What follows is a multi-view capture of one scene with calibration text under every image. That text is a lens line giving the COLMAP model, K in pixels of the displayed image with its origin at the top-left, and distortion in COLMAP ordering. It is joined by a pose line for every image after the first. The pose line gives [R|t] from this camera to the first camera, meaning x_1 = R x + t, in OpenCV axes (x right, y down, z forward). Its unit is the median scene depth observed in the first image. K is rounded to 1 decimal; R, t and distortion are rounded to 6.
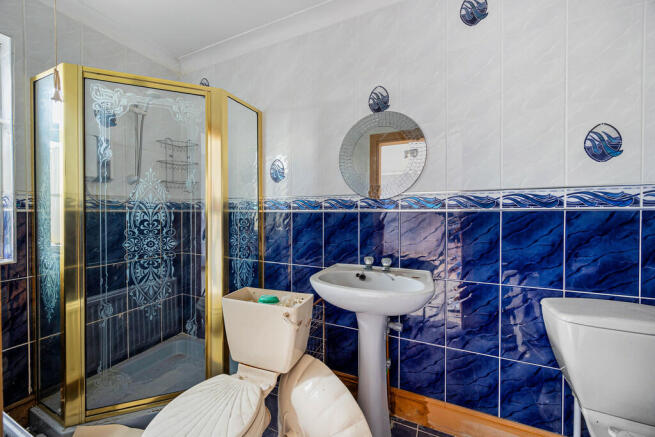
lens RADIAL K [[251.4, 0, 326.8], [0, 251.4, 218.2], [0, 0, 1]] dist [0.002427, -0.000784]
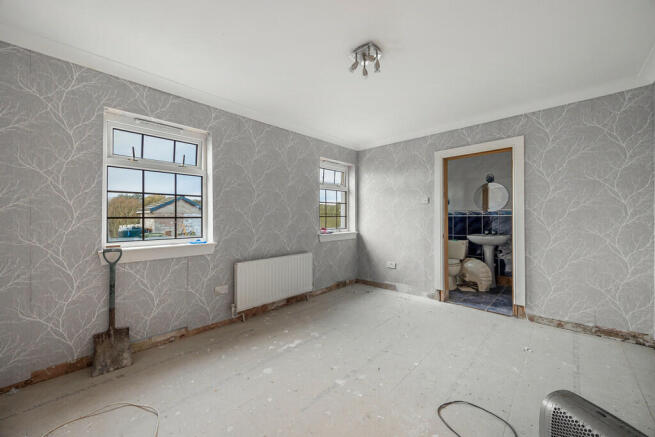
lens RADIAL K [[251.4, 0, 329.3], [0, 251.4, 214.1], [0, 0, 1]] dist [0.002427, -0.000784]
pose [[0.943268, -0.009239, -0.331904, -0.621043], [0.004149, 0.999863, -0.016040, -0.009985], [0.332006, 0.013753, 0.943177, -2.531944]]
